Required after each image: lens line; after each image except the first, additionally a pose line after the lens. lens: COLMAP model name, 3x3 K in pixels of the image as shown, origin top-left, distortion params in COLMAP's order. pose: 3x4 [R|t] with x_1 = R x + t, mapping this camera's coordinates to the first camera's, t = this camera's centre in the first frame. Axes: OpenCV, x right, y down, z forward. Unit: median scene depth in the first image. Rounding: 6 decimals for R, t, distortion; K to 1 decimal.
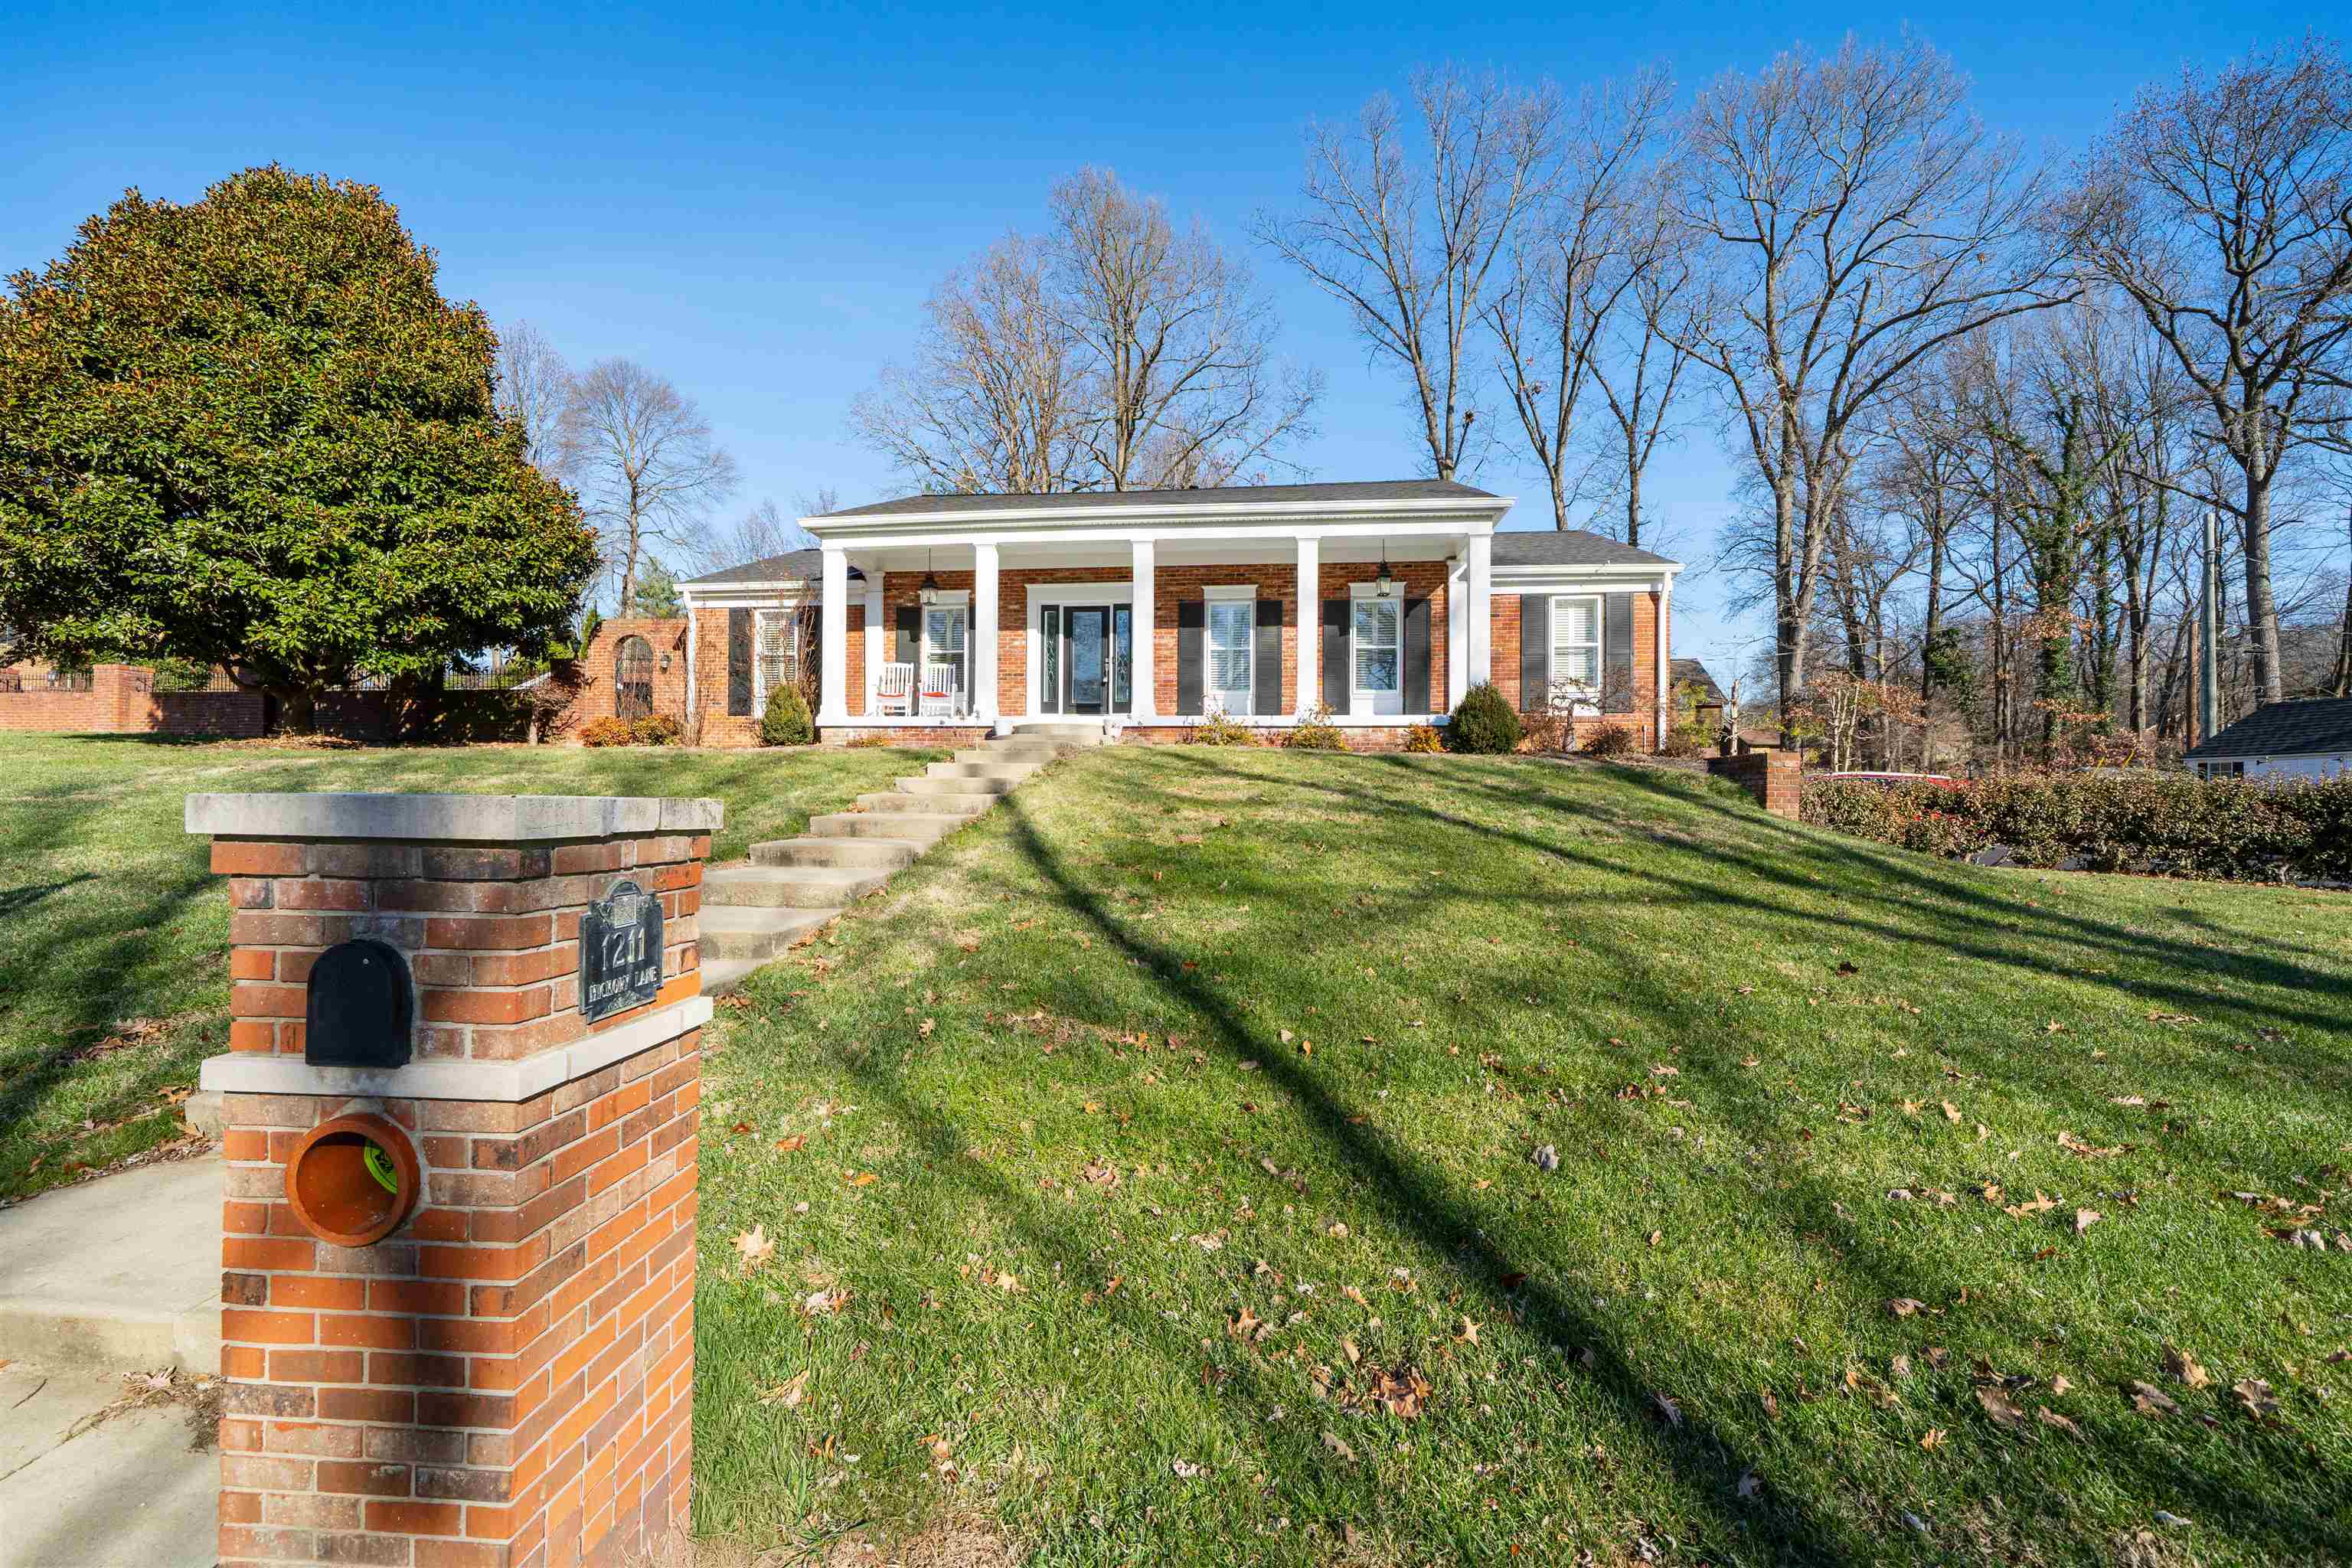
lens RADIAL K [[903.9, 0, 1178.9], [0, 903.9, 786.8], [0, 0, 1]] dist [-0.000487, -0.000215]
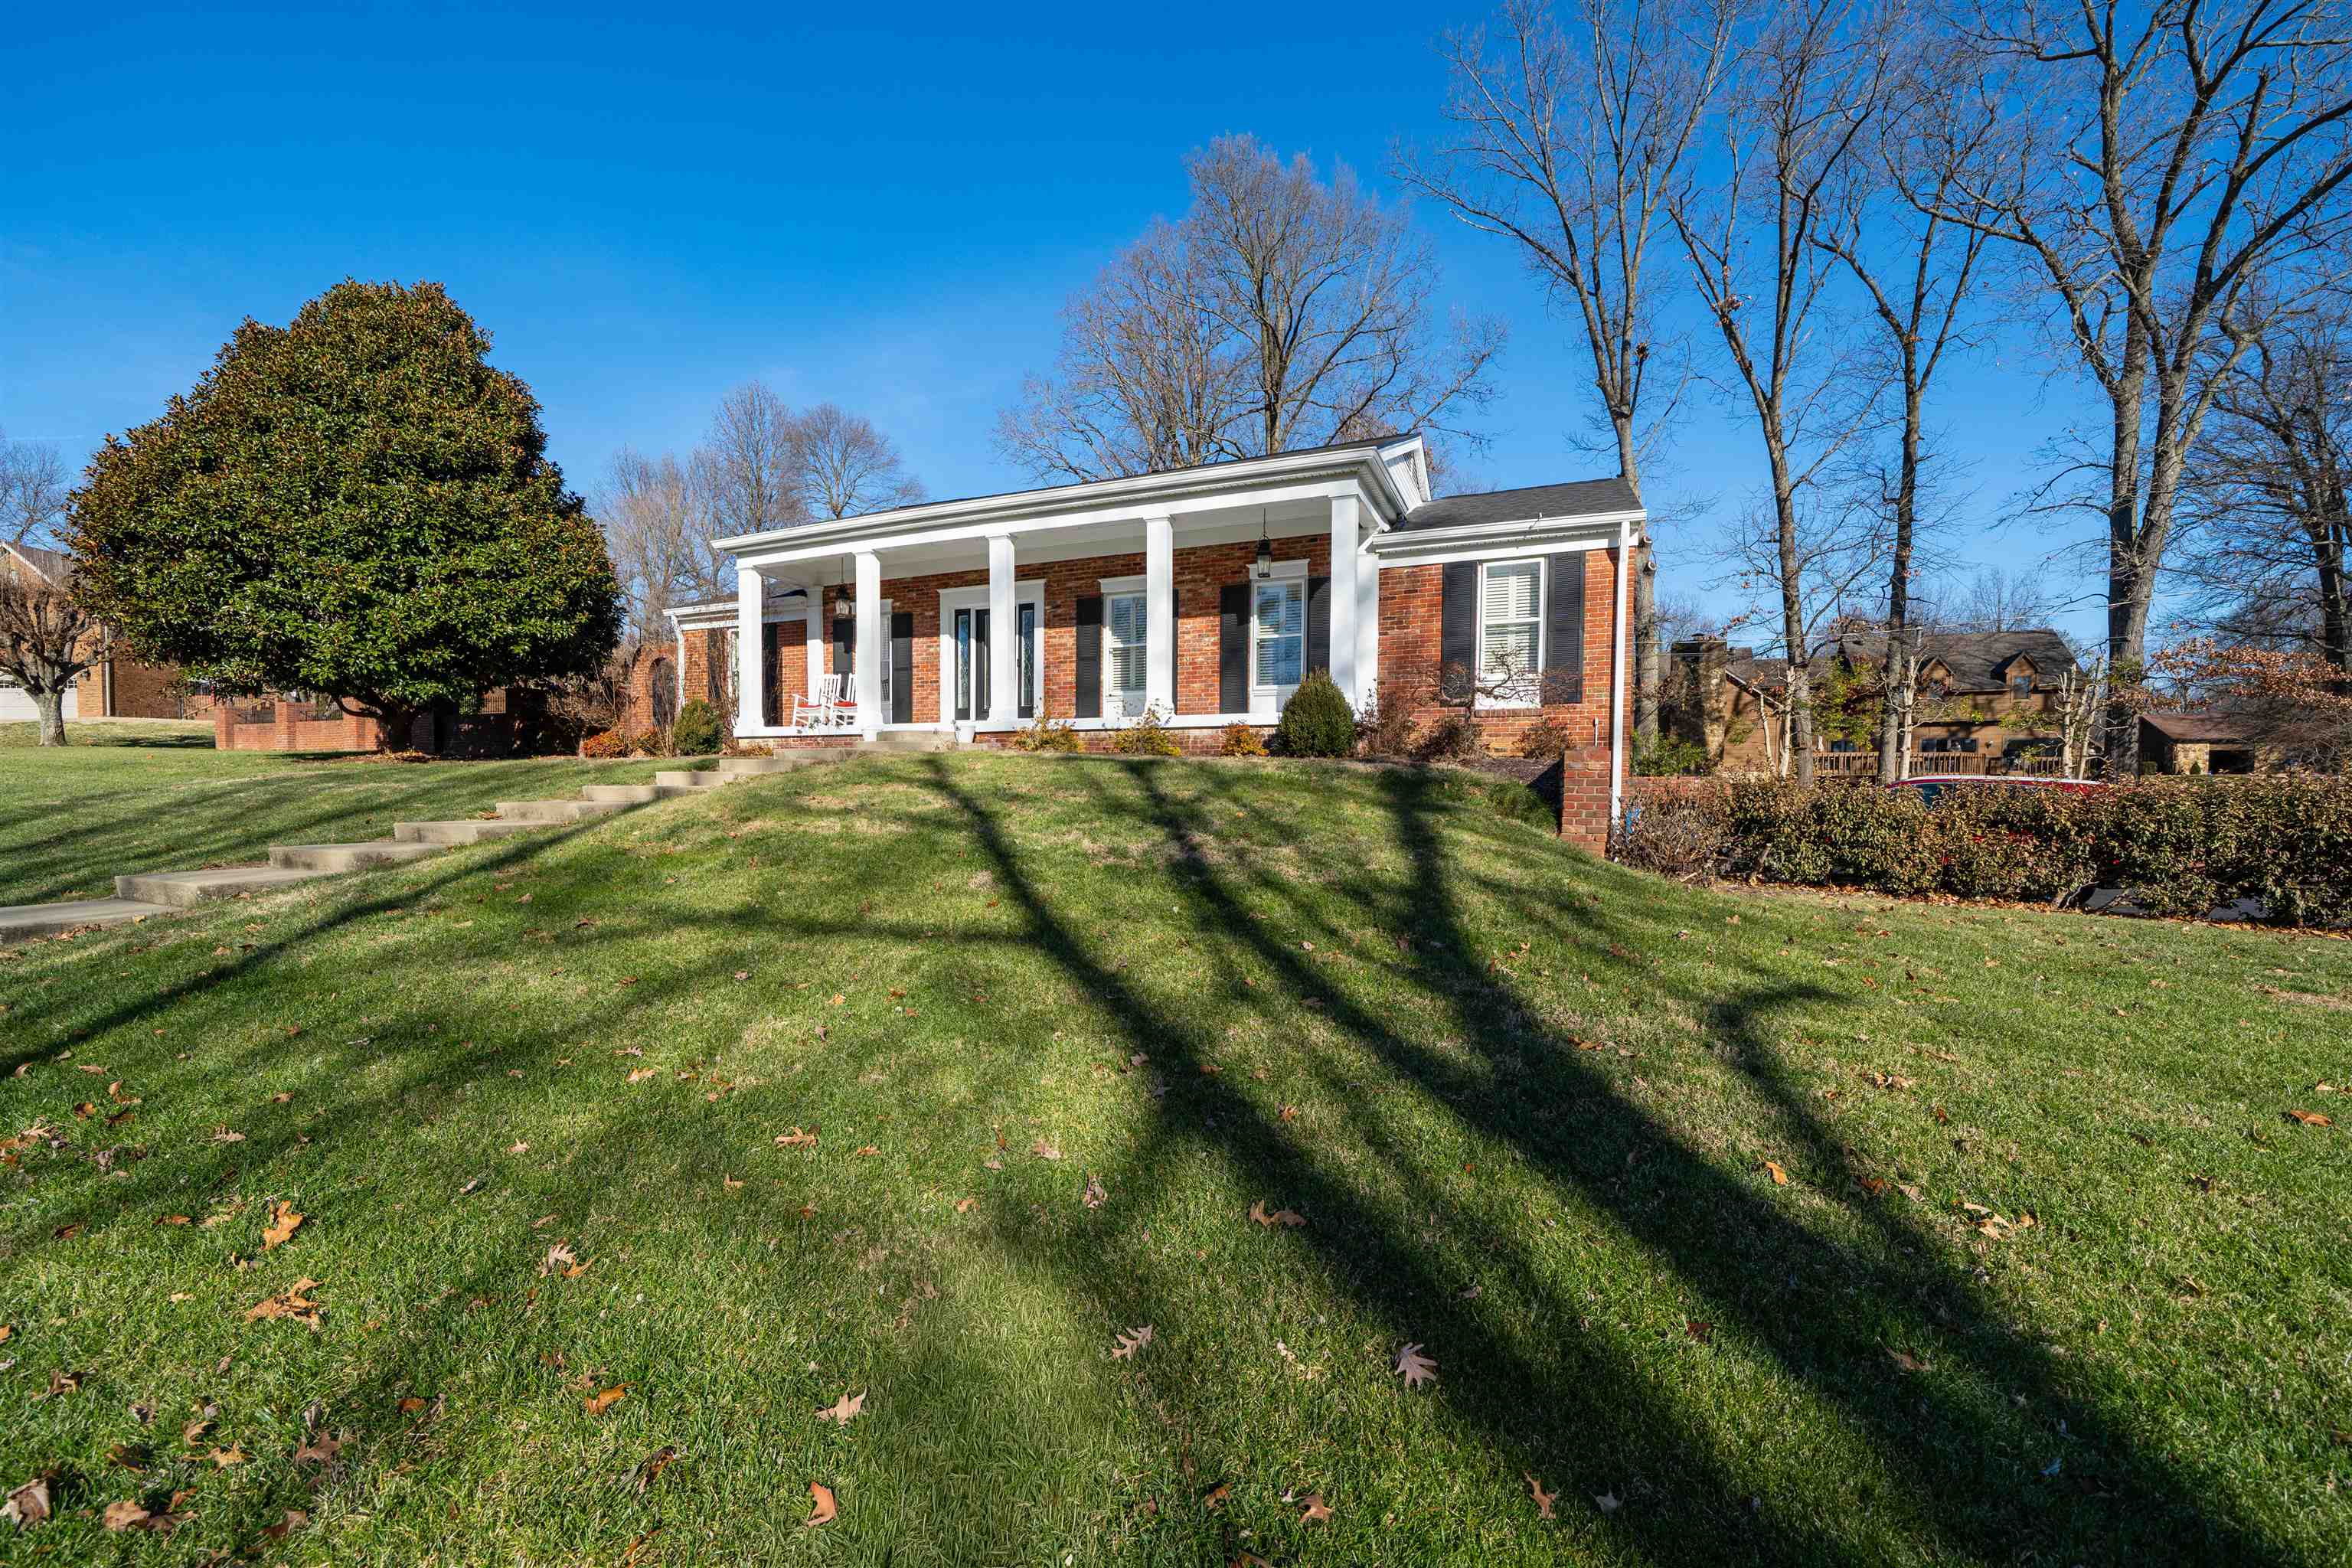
lens RADIAL K [[928.7, 0, 1175.8], [0, 928.7, 826.1], [0, 0, 1]] dist [-0.000854, -0.000003]
pose [[0.956137, 0.010708, -0.292723, 0.383387], [-0.001347, 0.999482, 0.032161, 0.000624], [0.292916, -0.030356, 0.955656, 0.103043]]
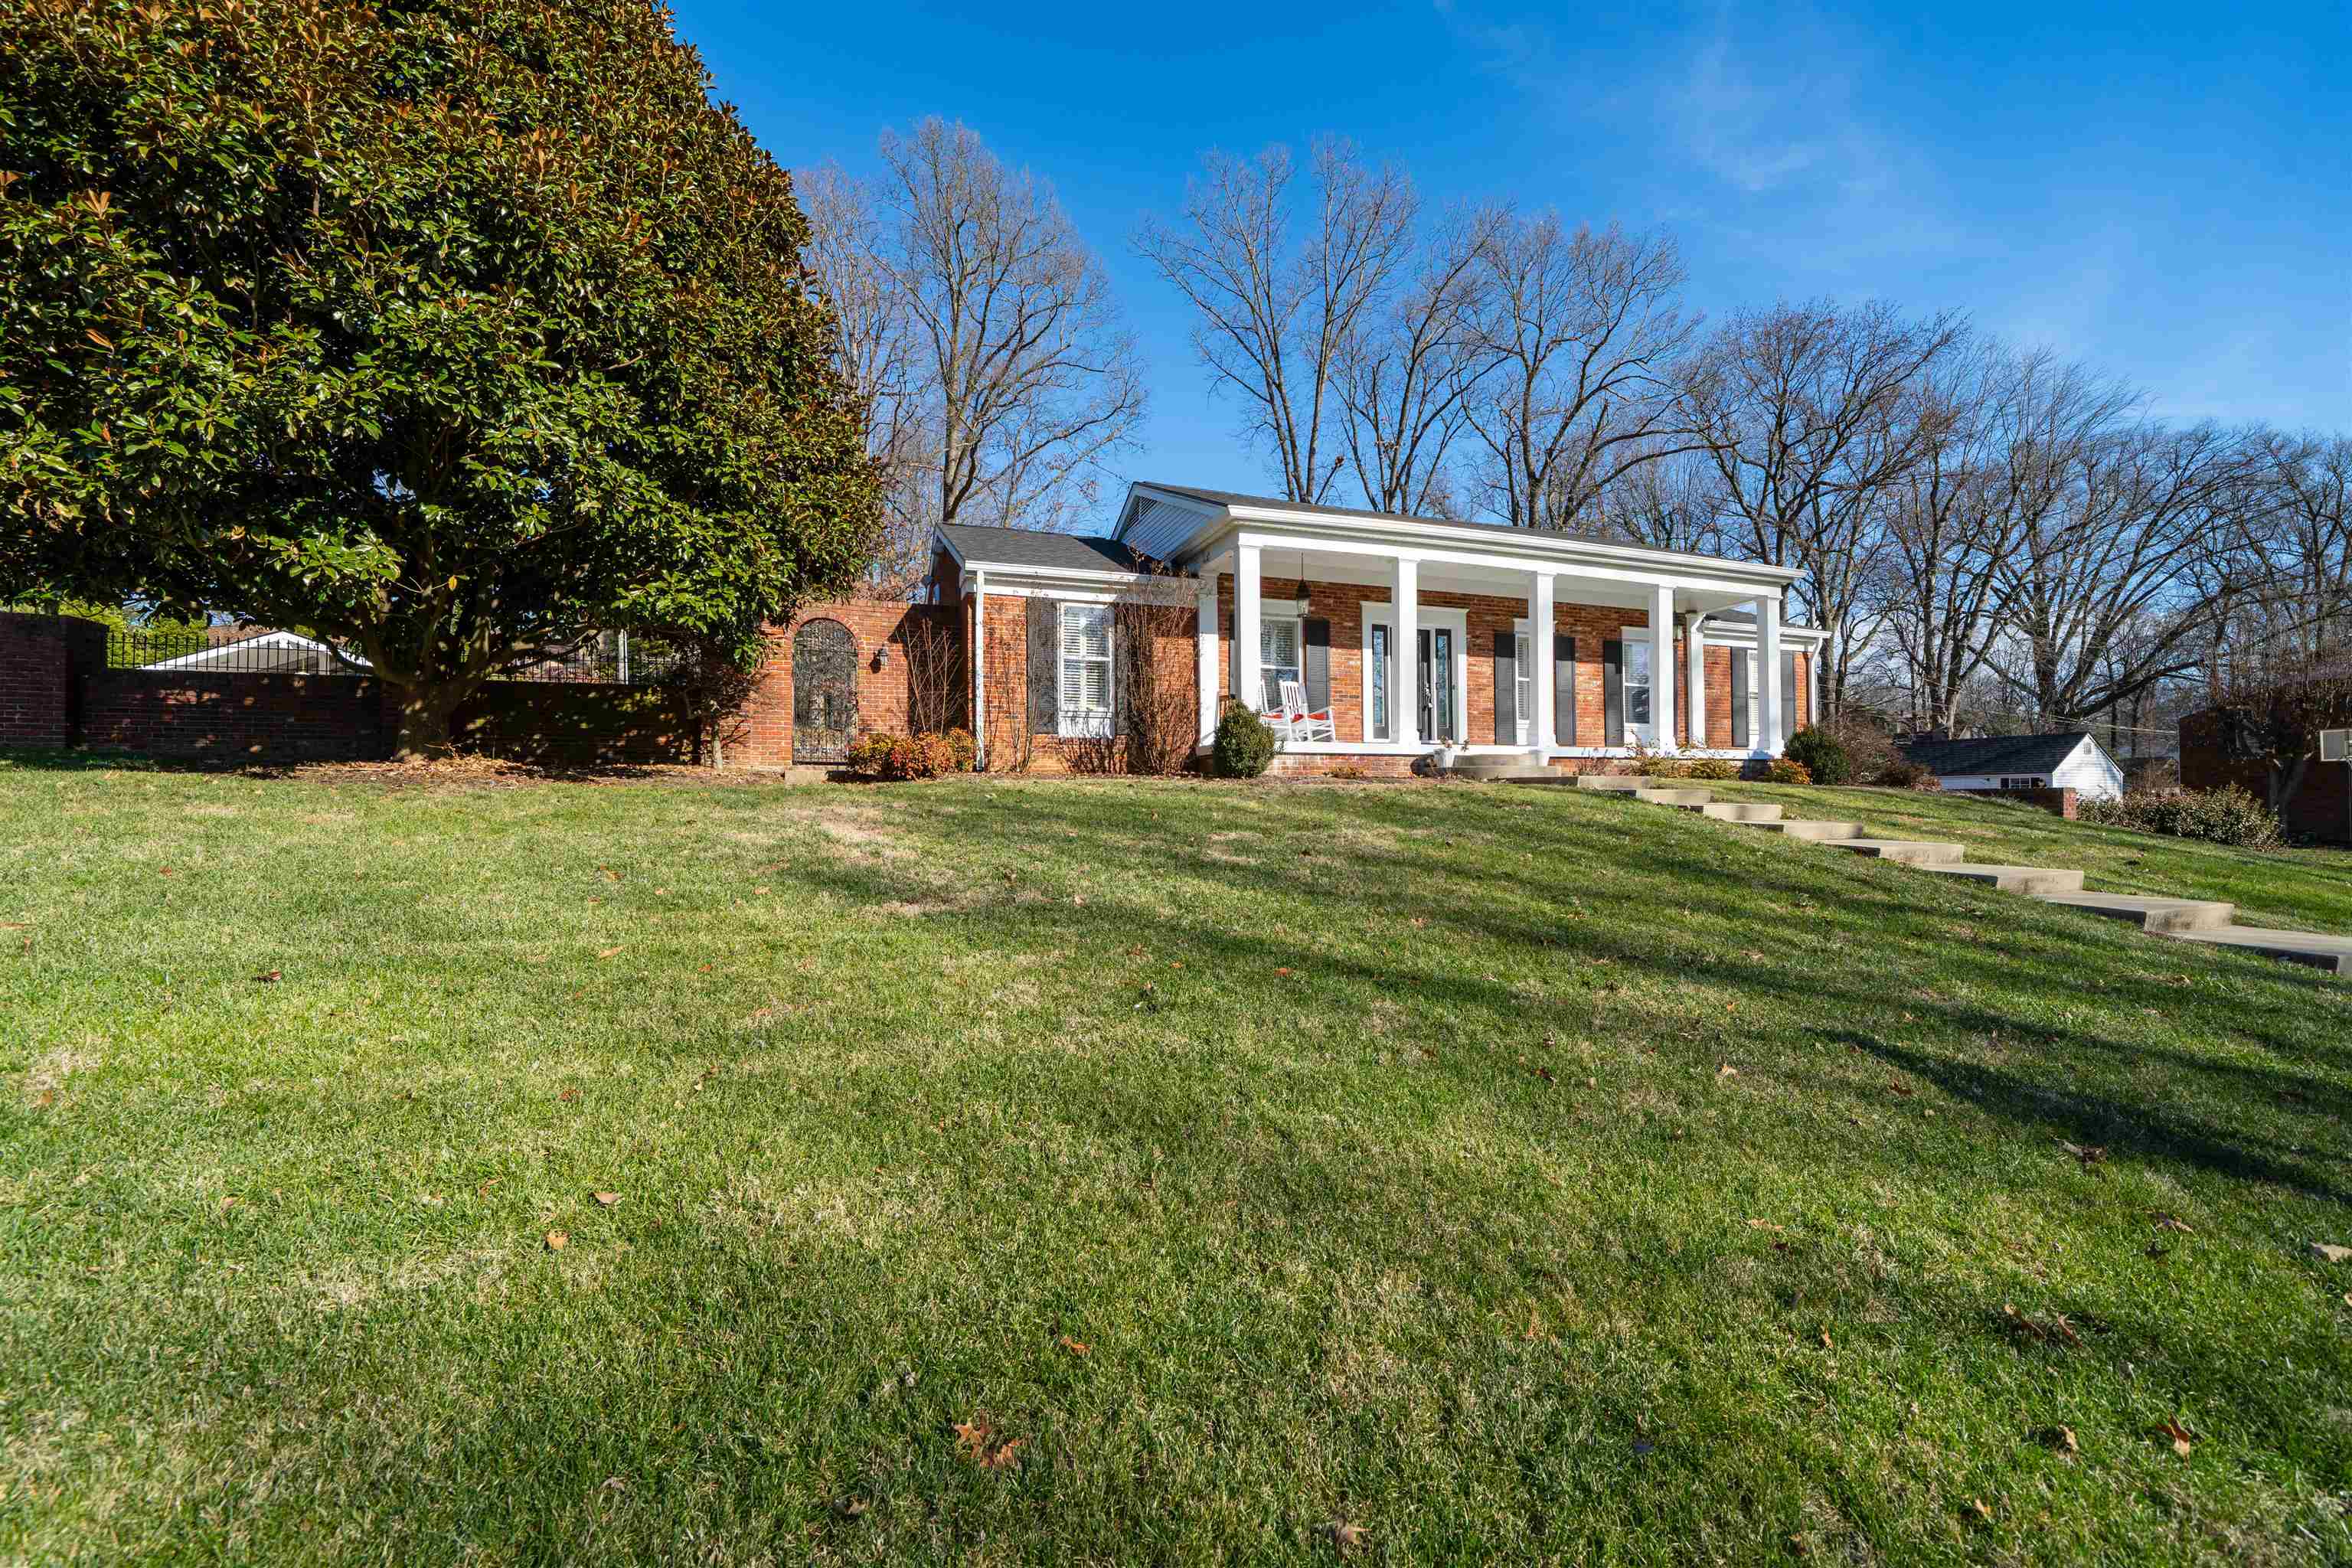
lens RADIAL K [[903.9, 0, 1178.9], [0, 903.9, 786.8], [0, 0, 1]] dist [-0.000487, -0.000215]
pose [[0.900098, -0.004891, 0.435659, -0.764406], [0.008194, 0.999950, -0.005705, -0.027573], [-0.435609, 0.008705, 0.900094, 0.242470]]
